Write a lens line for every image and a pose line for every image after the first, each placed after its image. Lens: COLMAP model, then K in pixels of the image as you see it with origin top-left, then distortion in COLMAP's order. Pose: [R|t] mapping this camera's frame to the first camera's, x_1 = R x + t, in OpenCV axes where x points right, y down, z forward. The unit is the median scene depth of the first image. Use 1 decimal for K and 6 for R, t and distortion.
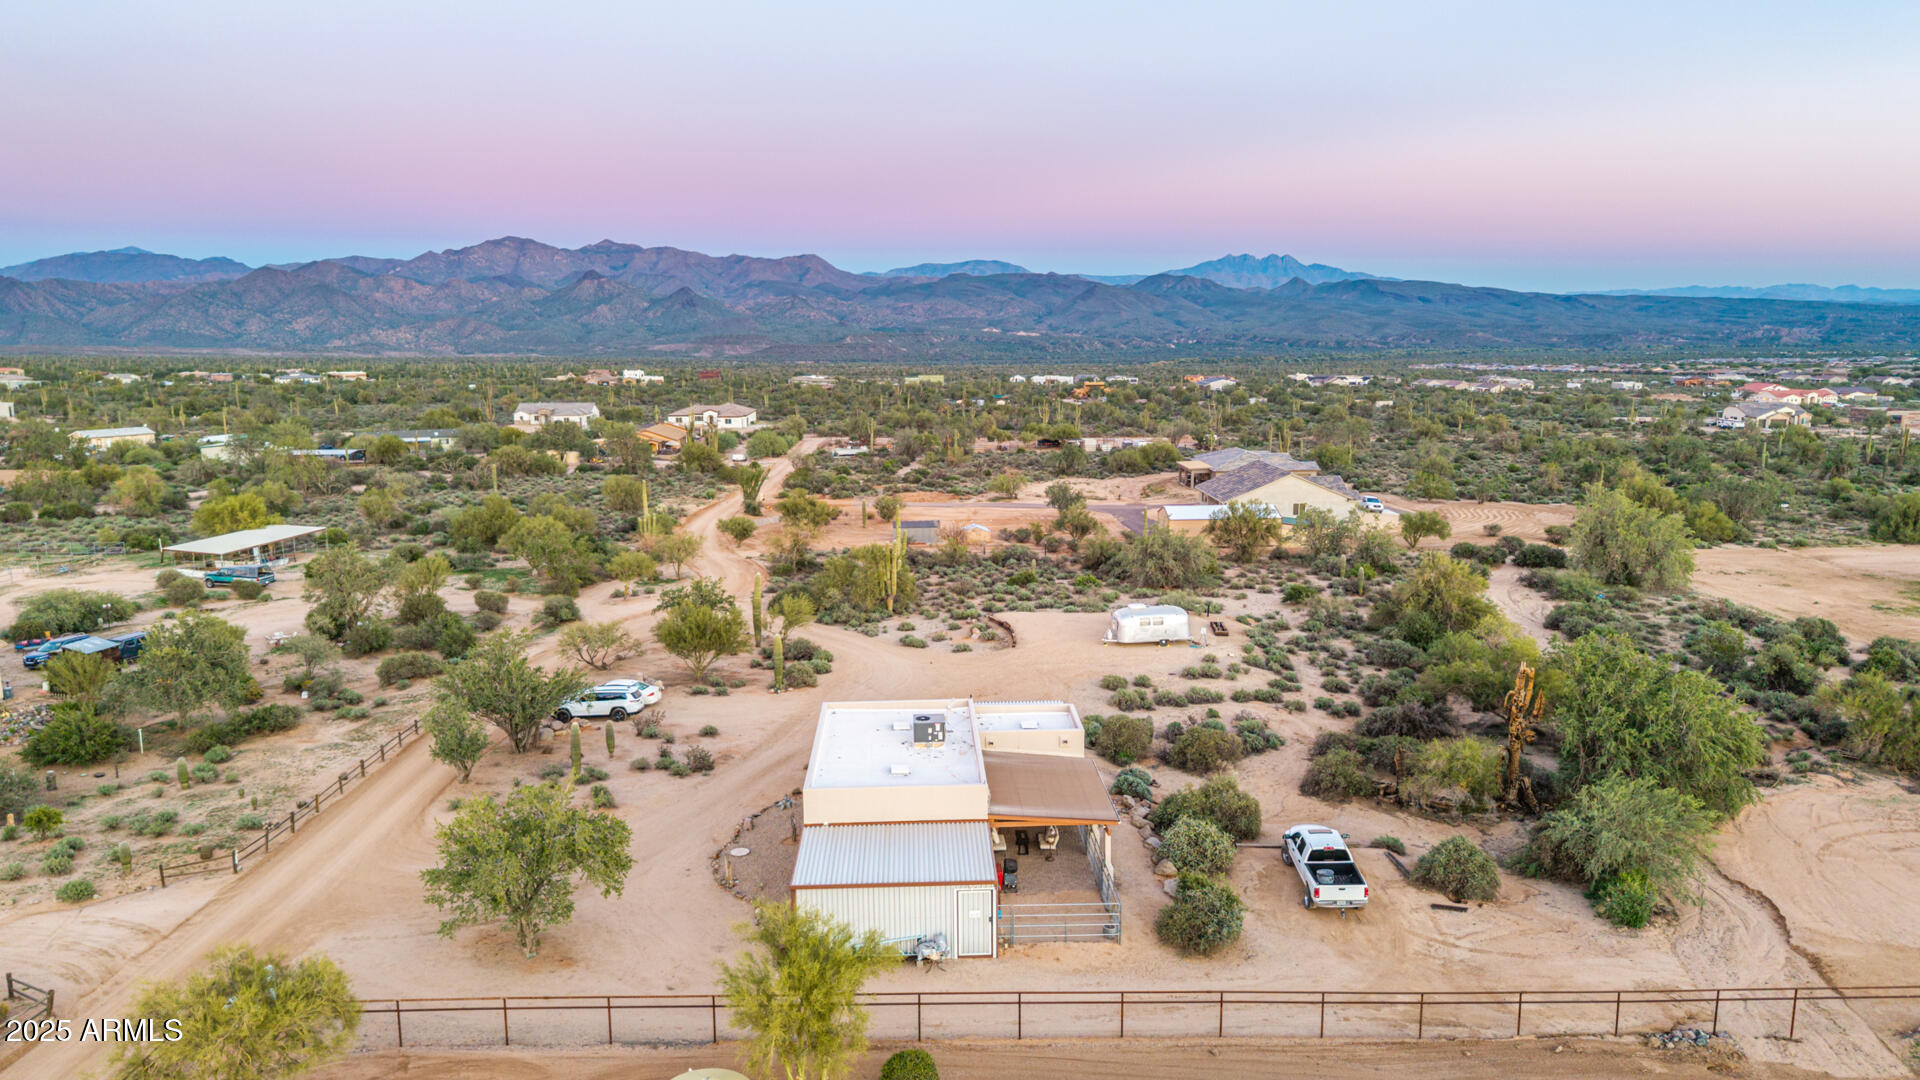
lens RADIAL K [[1298.3, 0, 962.0], [0, 1298.3, 529.1], [0, 0, 1]] dist [0.031998, -0.033589]
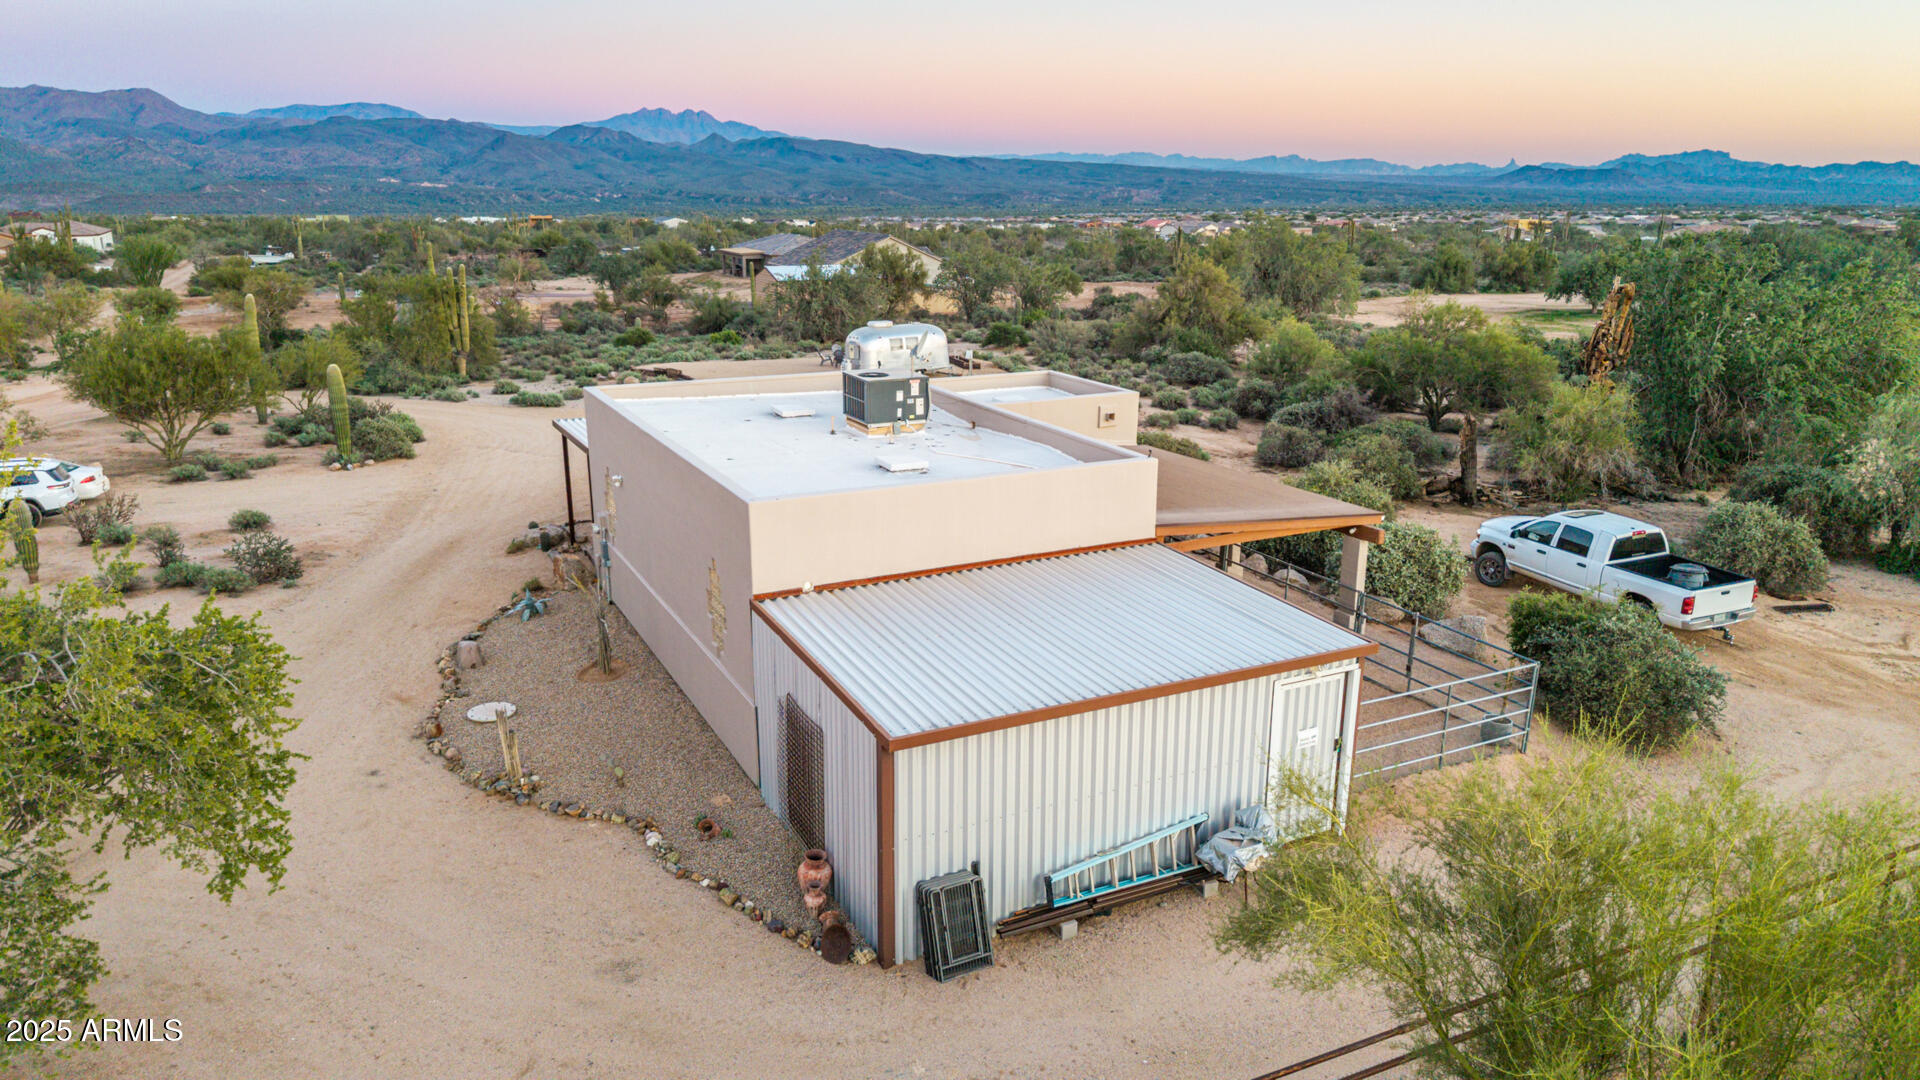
lens RADIAL K [[1281.8, 0, 962.7], [0, 1281.8, 533.9], [0, 0, 1]] dist [0.028442, -0.031210]
pose [[0.909514, -0.098793, 0.403762, -0.153988], [0.052689, 0.990911, 0.123770, 0.119368], [-0.412320, -0.091296, 0.906453, 0.458478]]
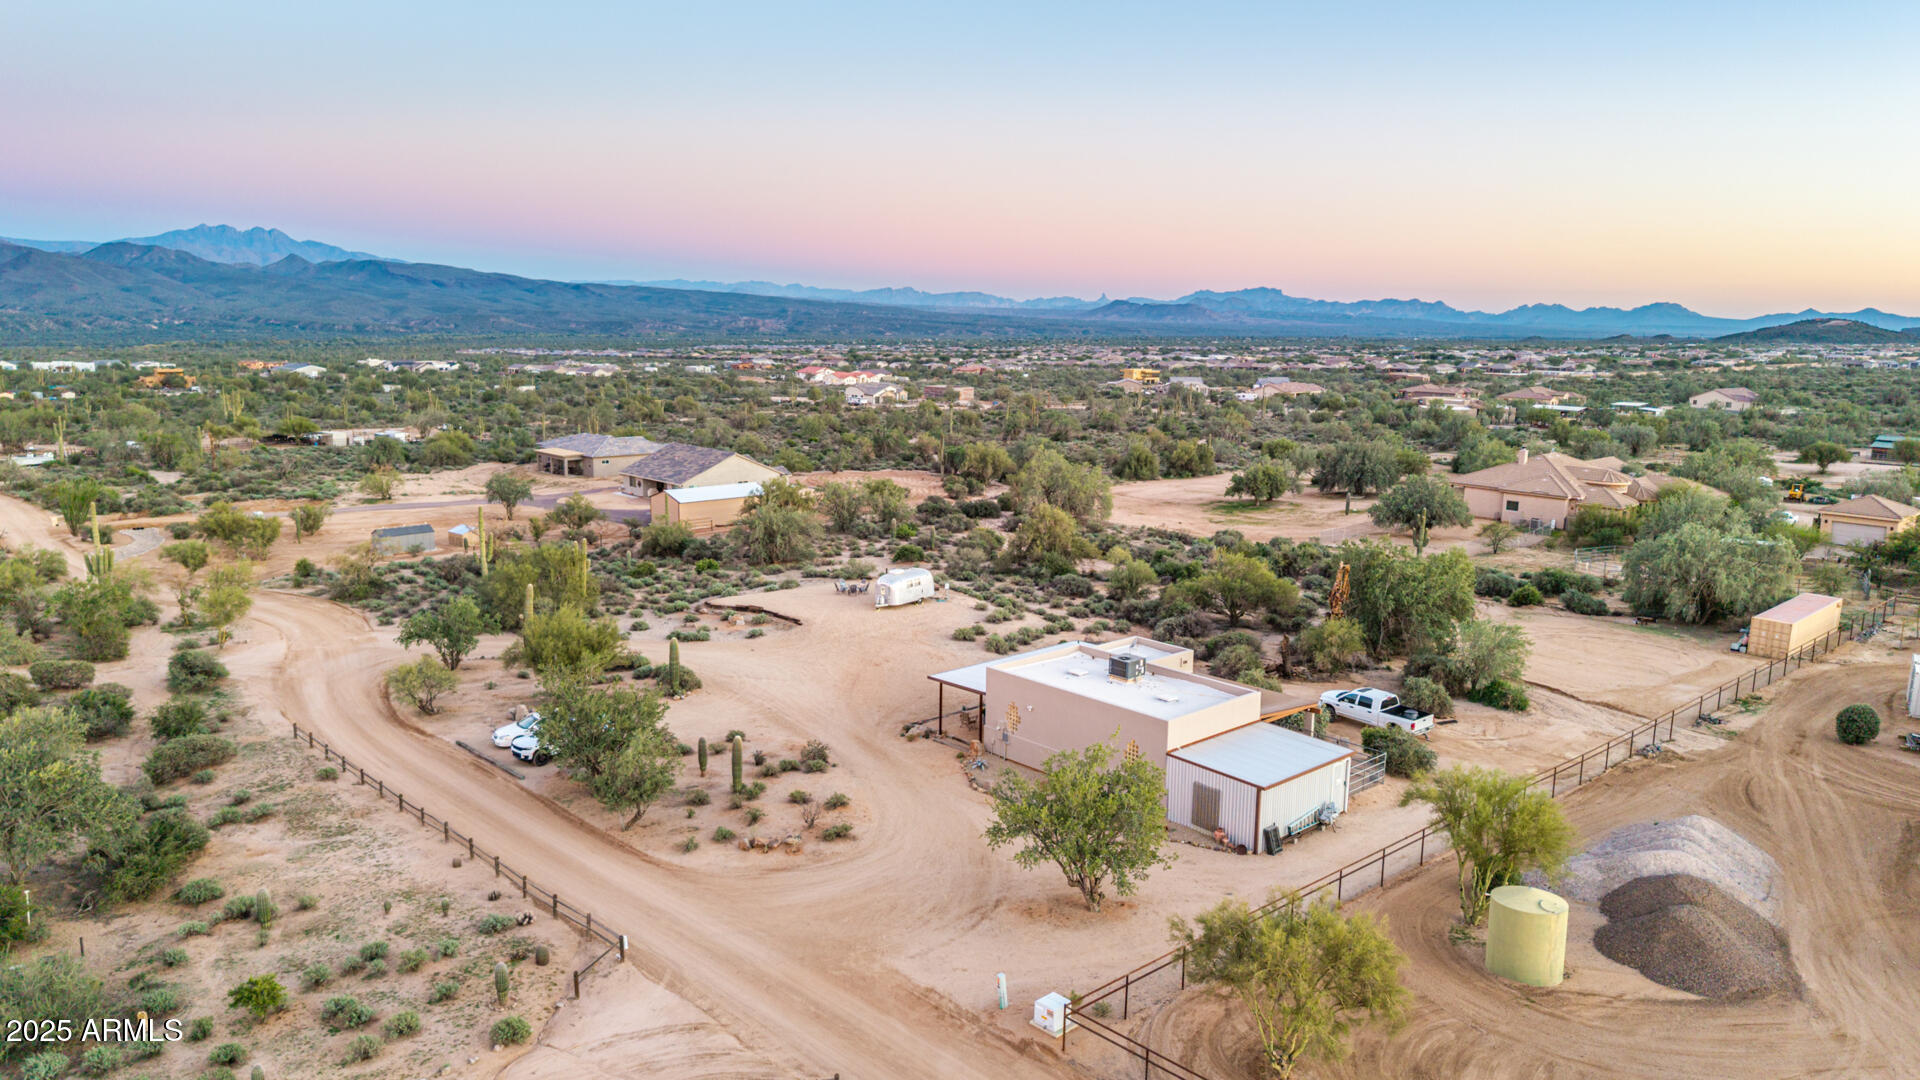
lens RADIAL K [[1298.3, 0, 962.0], [0, 1298.3, 529.1], [0, 0, 1]] dist [0.031998, -0.033589]
pose [[0.758267, -0.089186, 0.645815, -0.706340], [0.081944, 0.995781, 0.041303, -0.022633], [-0.646774, 0.021602, 0.762376, 0.169105]]
